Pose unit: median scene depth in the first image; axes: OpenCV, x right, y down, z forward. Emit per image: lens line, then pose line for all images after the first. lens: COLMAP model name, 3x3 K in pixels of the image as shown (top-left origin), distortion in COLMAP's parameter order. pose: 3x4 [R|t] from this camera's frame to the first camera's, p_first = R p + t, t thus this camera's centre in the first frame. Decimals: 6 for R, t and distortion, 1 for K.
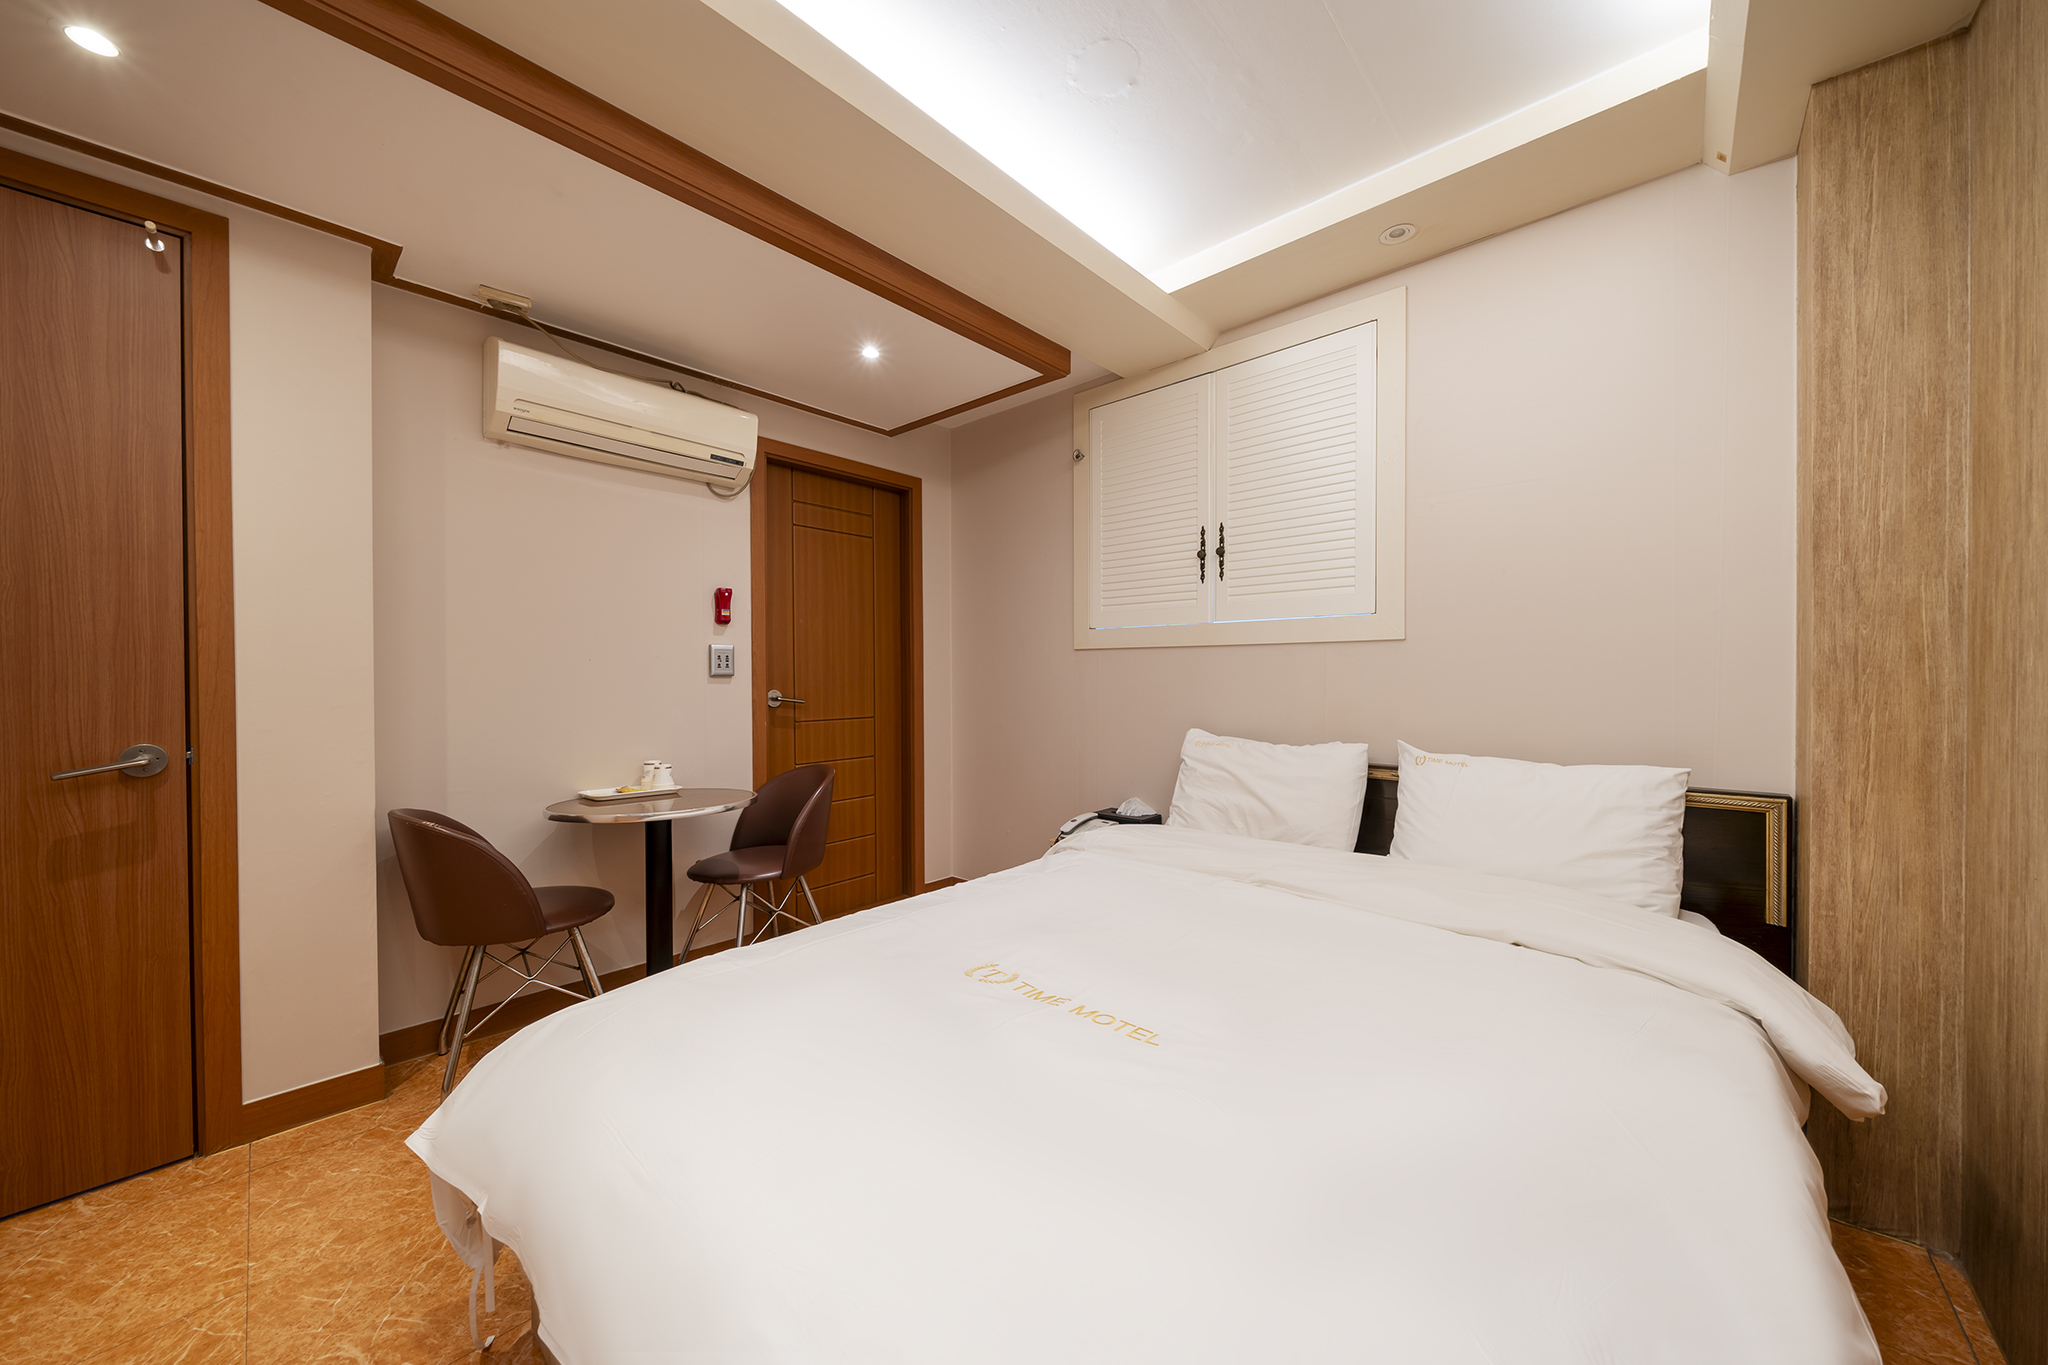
lens RADIAL K [[700.7, 0, 1024.0], [0, 700.7, 682.5], [0, 0, 1]] dist [-0.005208, -0.000113]
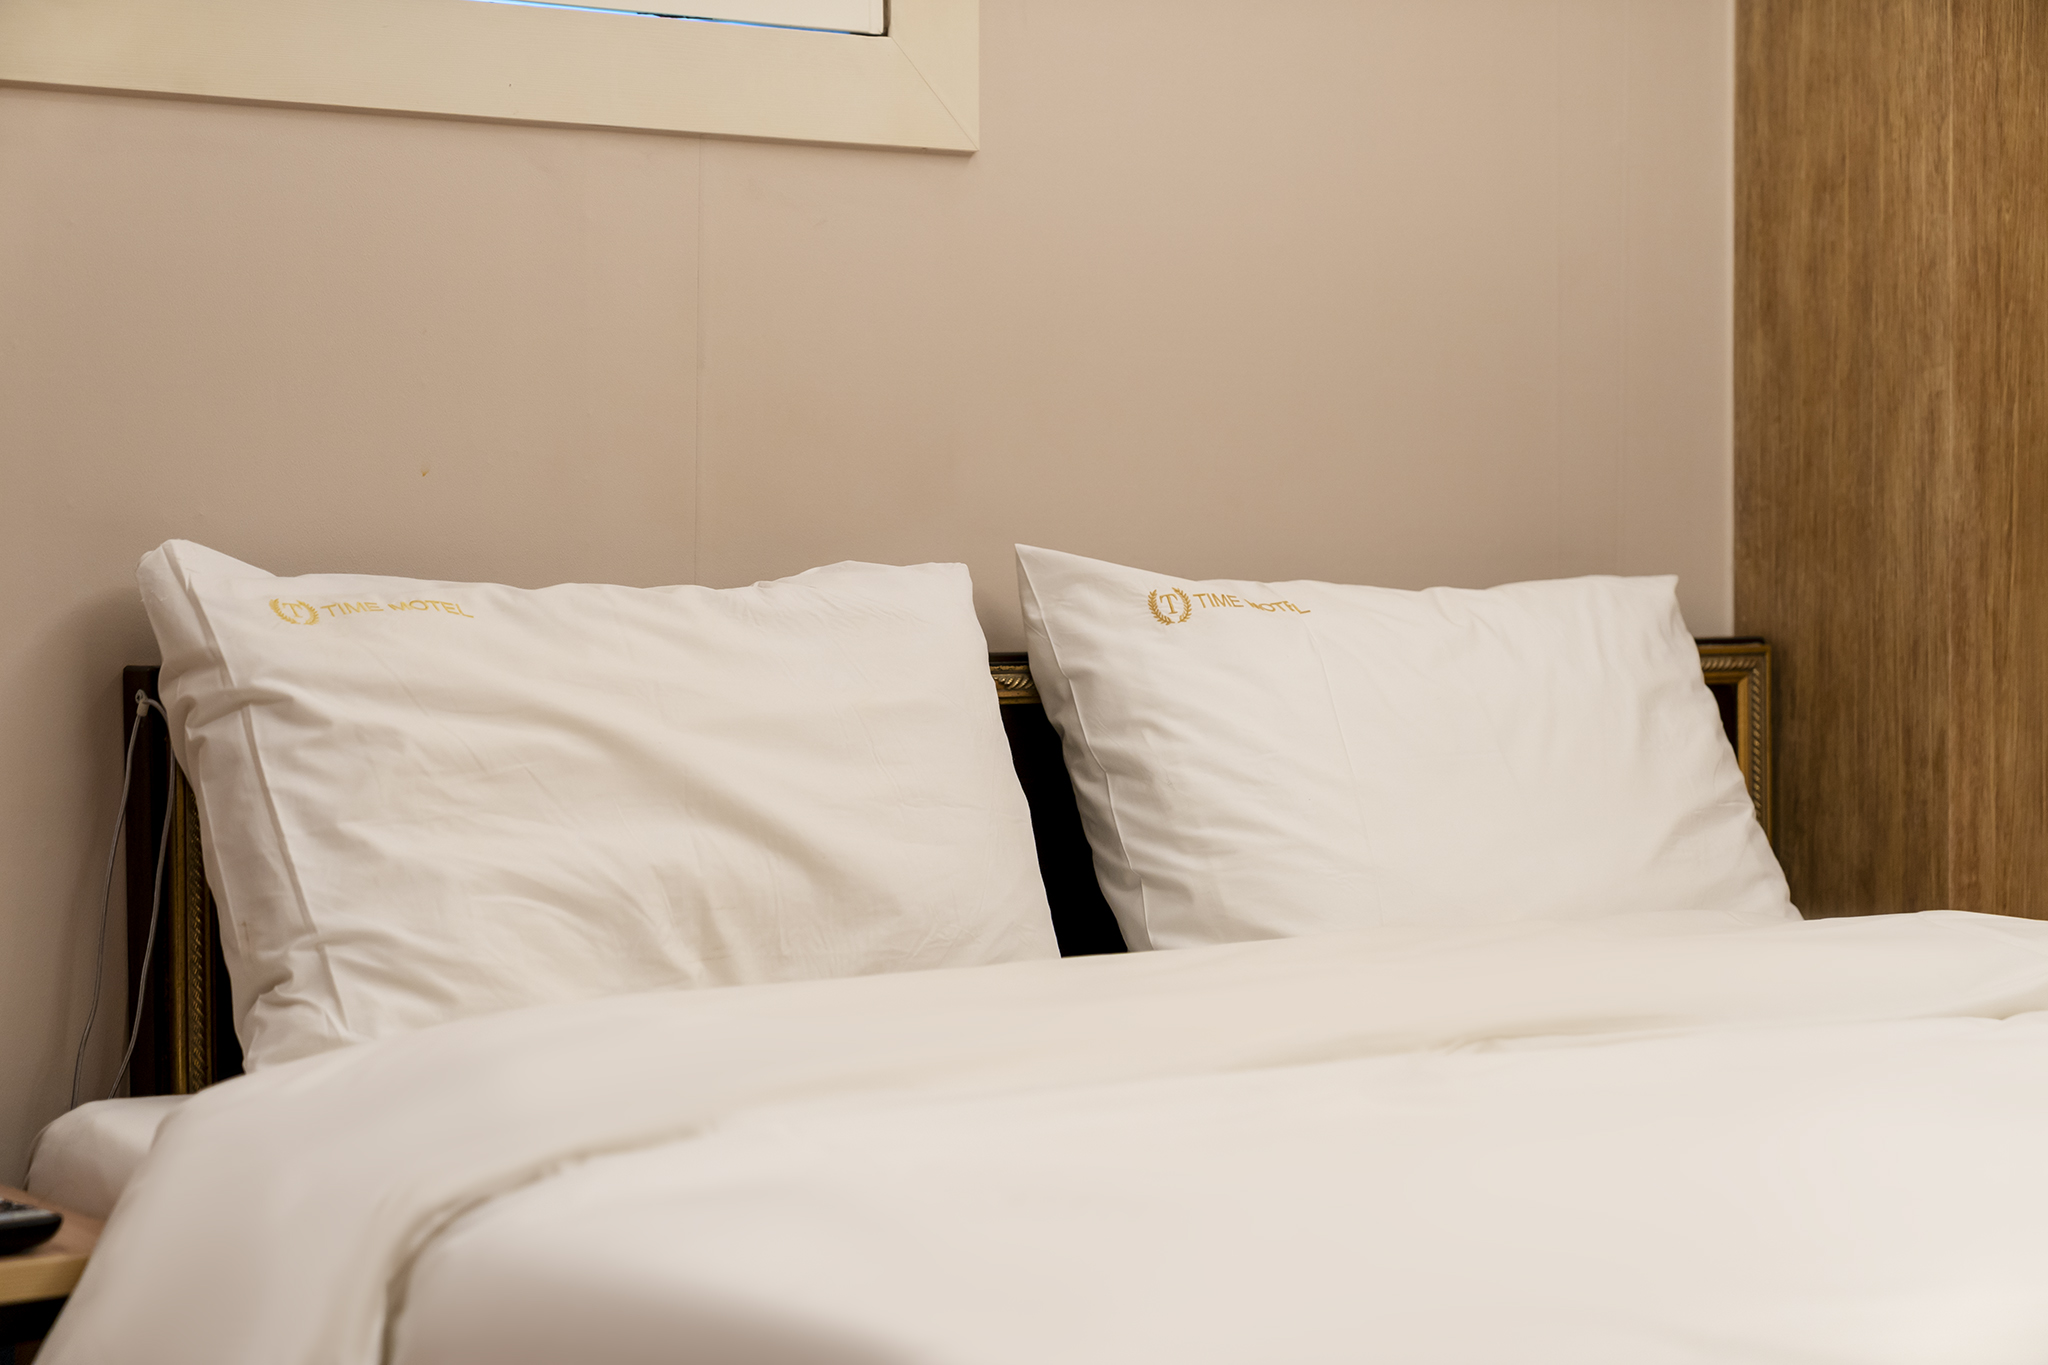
lens RADIAL K [[3990.3, 0, 1024.0], [0, 3990.3, 682.5], [0, 0, 1]] dist [0.032666, 0.096925]
pose [[0.222348, -0.027031, 0.974593, -1.353336], [0.010003, 0.999626, 0.025443, 0.145588], [-0.974916, 0.004091, 0.222535, 1.026926]]
